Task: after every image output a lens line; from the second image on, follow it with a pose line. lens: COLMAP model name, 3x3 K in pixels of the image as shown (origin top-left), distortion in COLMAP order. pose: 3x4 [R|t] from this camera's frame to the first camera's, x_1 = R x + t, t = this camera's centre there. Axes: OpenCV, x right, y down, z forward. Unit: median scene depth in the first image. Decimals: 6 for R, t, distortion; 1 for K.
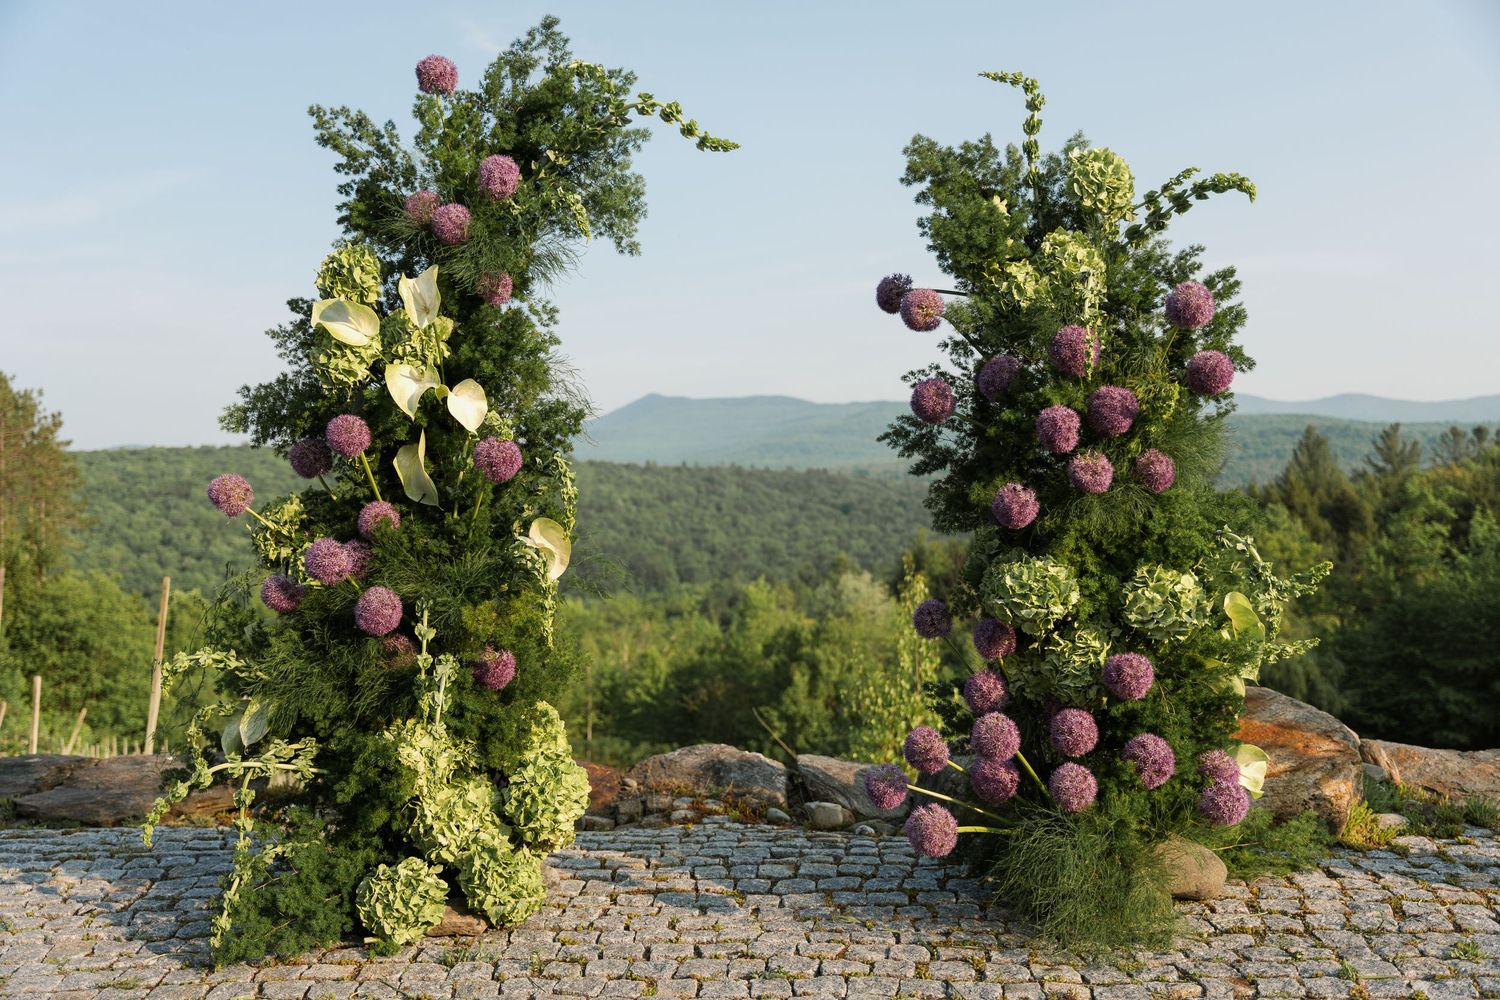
lens RADIAL K [[1329.8, 0, 750.0], [0, 1329.8, 500.0], [0, 0, 1]] dist [-0.012834, -0.003807]
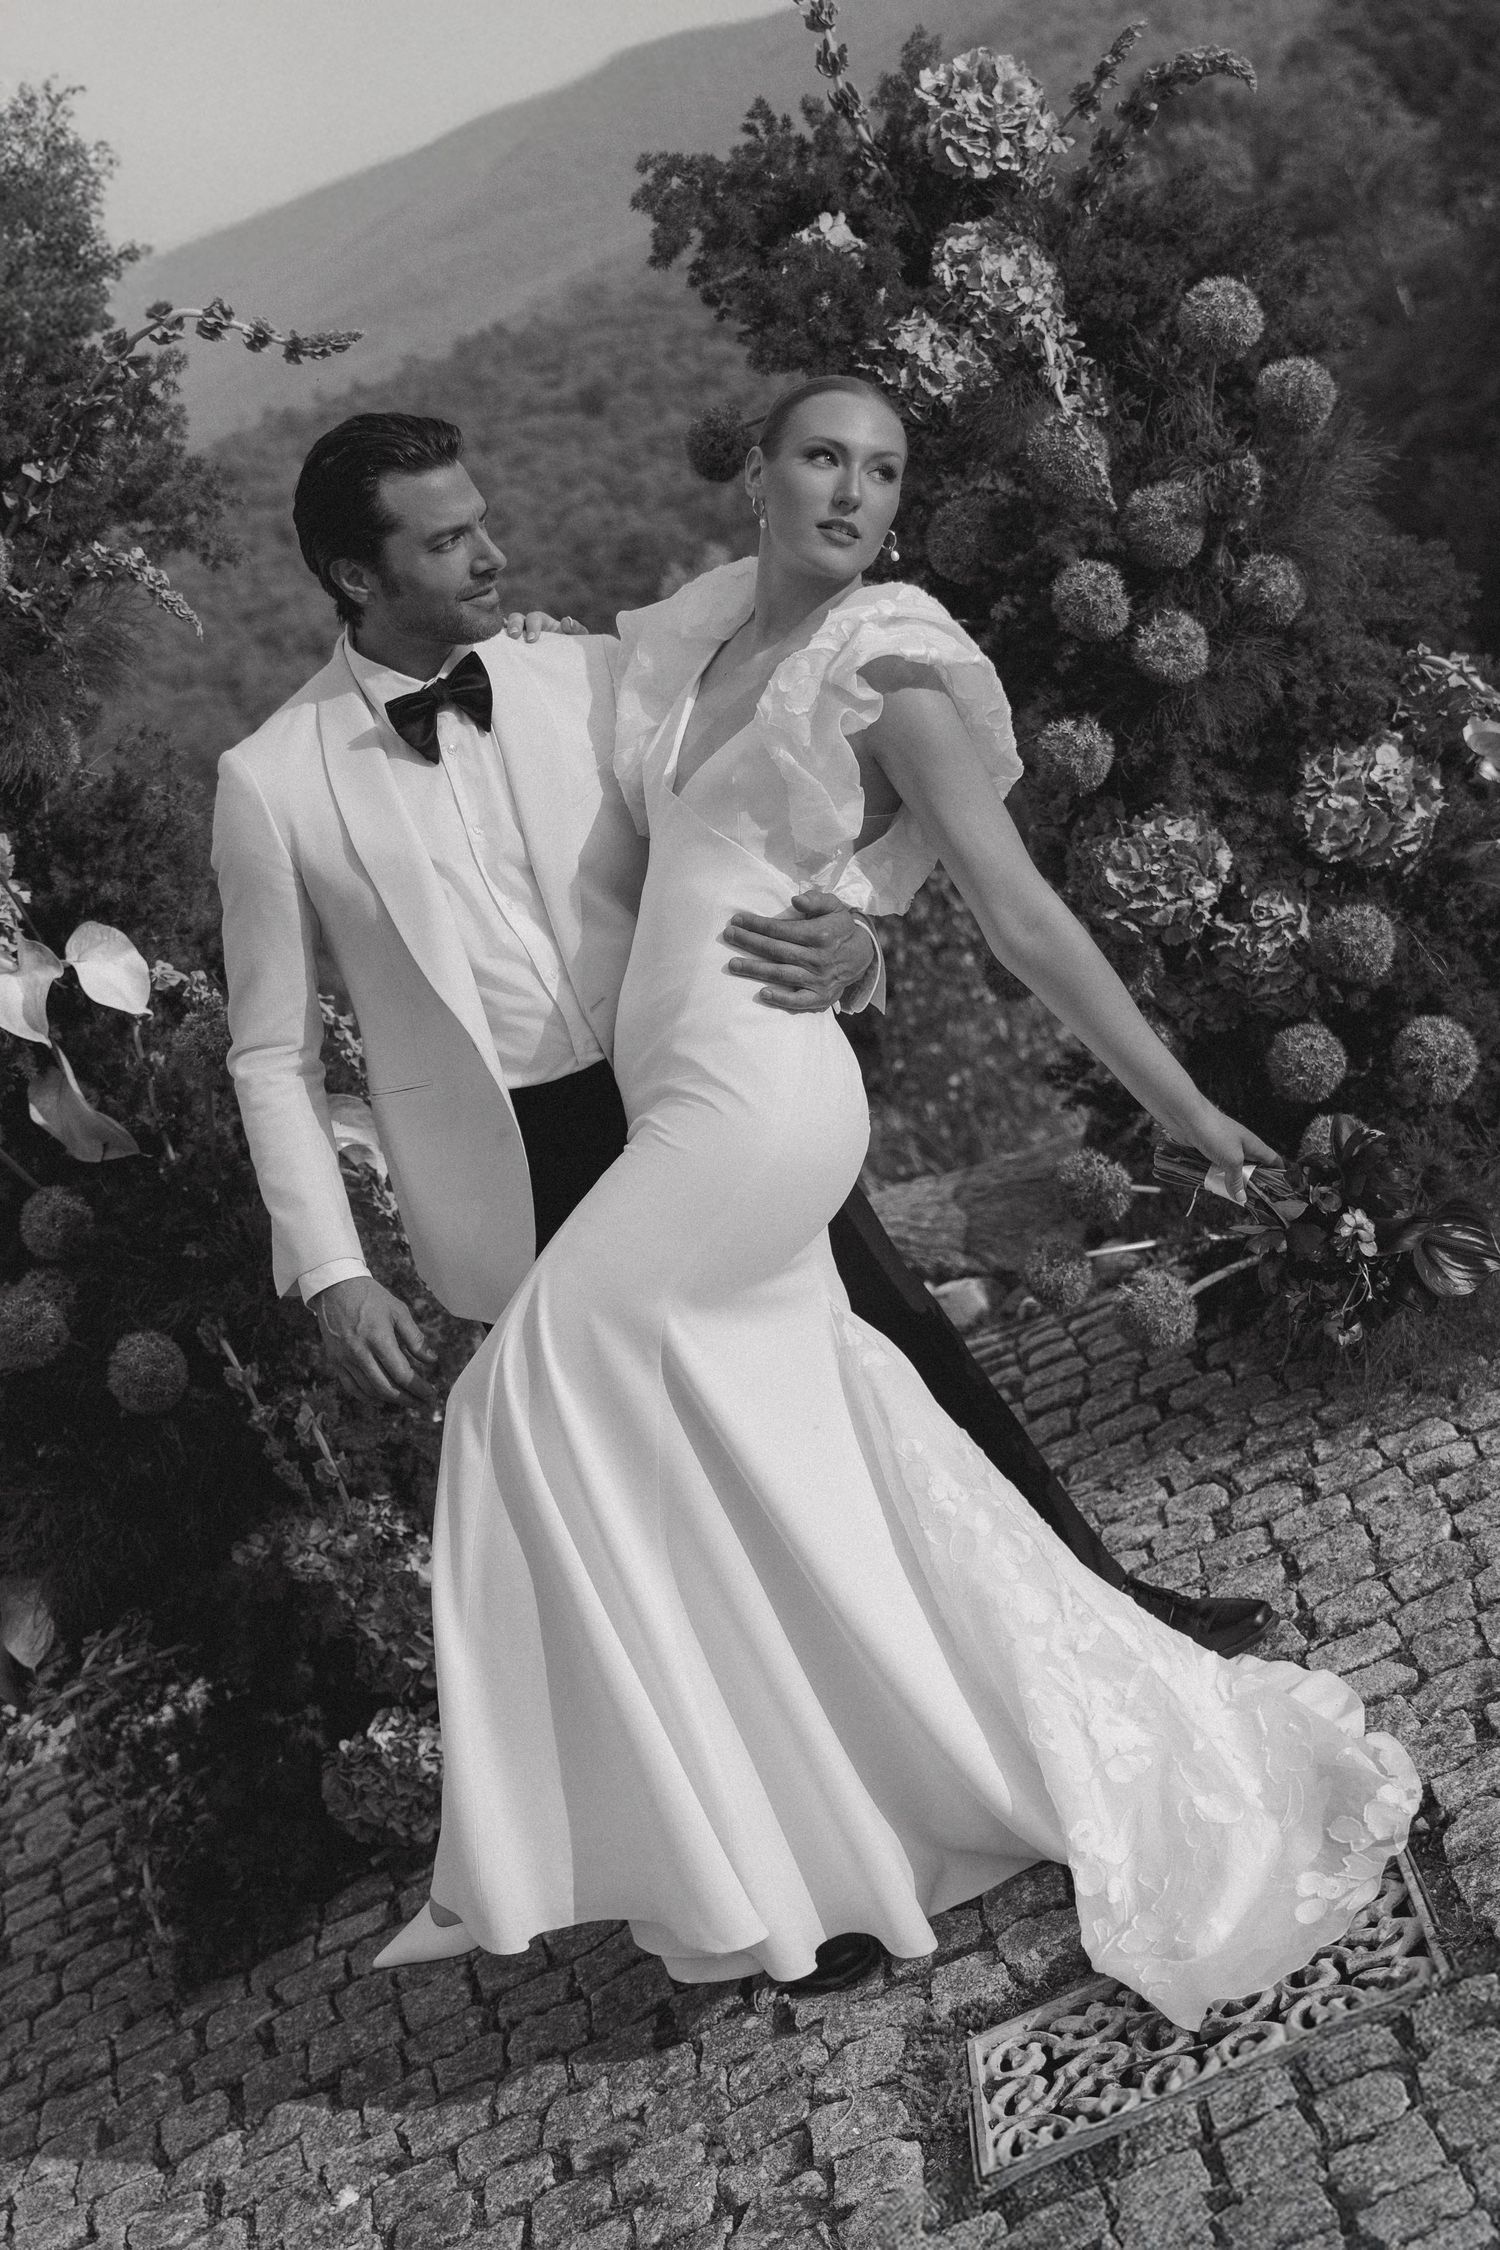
lens RADIAL K [[3452.4, 0, 838.0], [0, 3452.4, 1126.1], [0, 0, 1]] dist [0.001066, -0.065652]
pose [[0.908997, -0.413552, 0.051946, -0.039123], [0.392769, 0.891614, 0.225295, -0.226722], [-0.139487, -0.184390, 0.972905, -0.474173]]
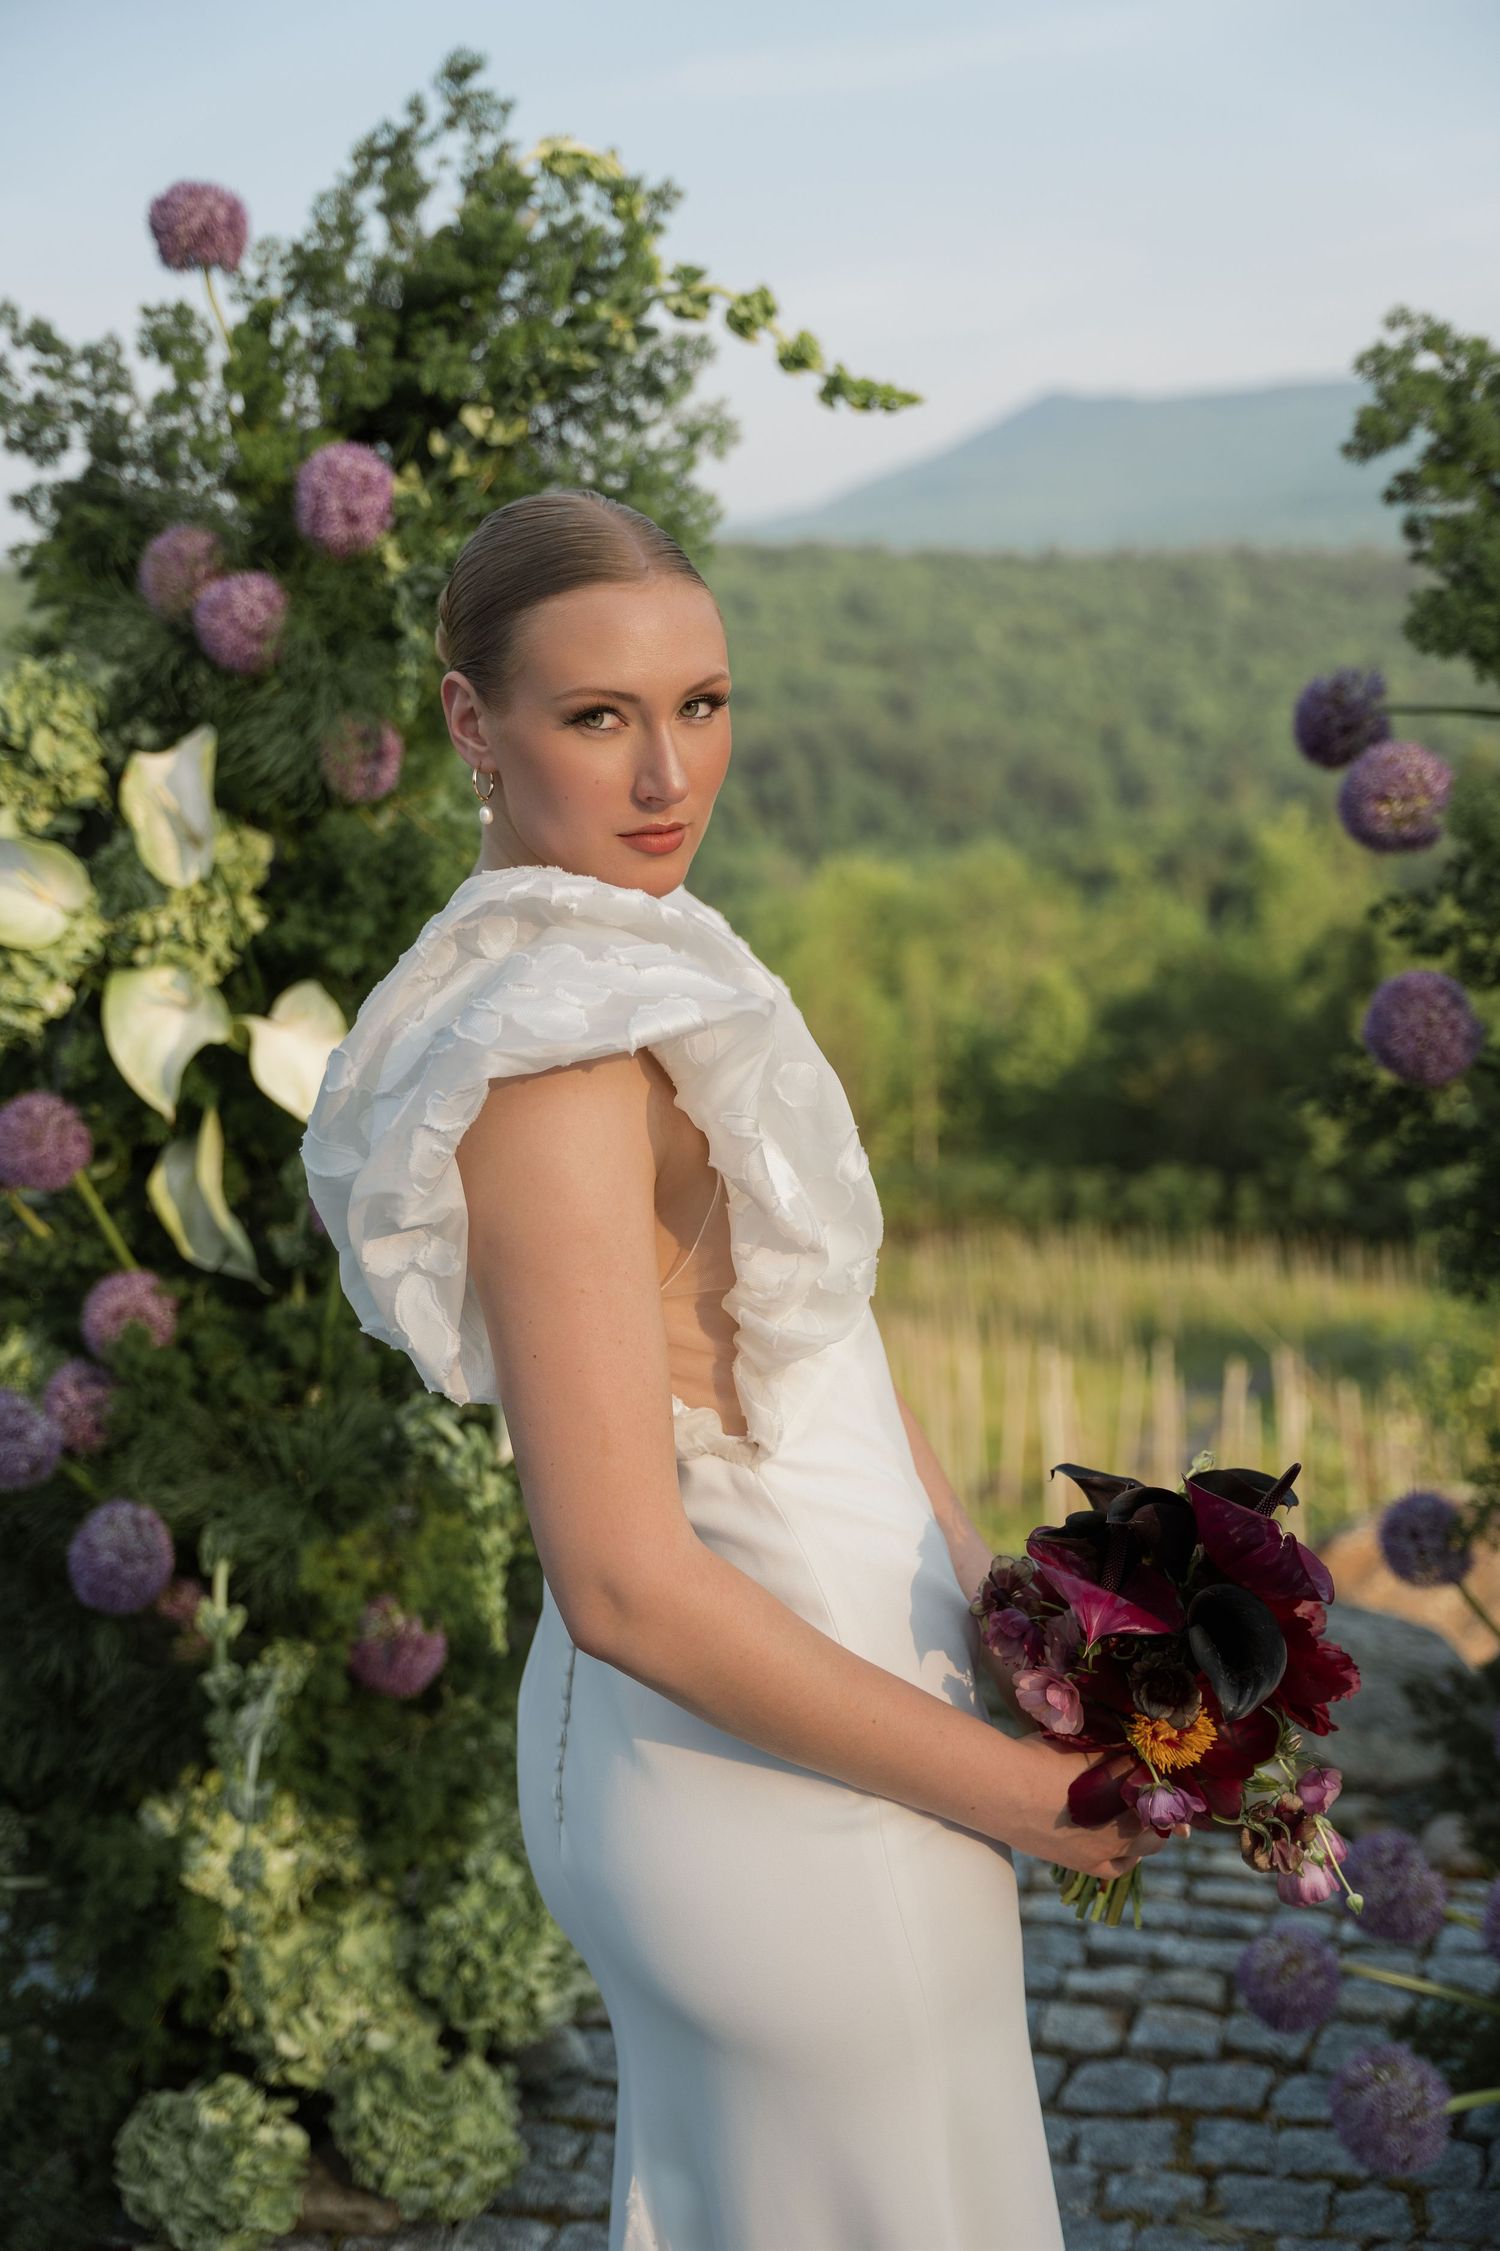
lens RADIAL K [[2839.7, 0, 741.0], [0, 2839.7, 1127.0], [0, 0, 1]] dist [0.026354, -0.015900]
pose [[0.982381, -0.005910, -0.186797, 0.100172], [0.038399, 0.984558, 0.170796, -0.206634], [0.182903, -0.174960, 0.967438, 0.139827]]
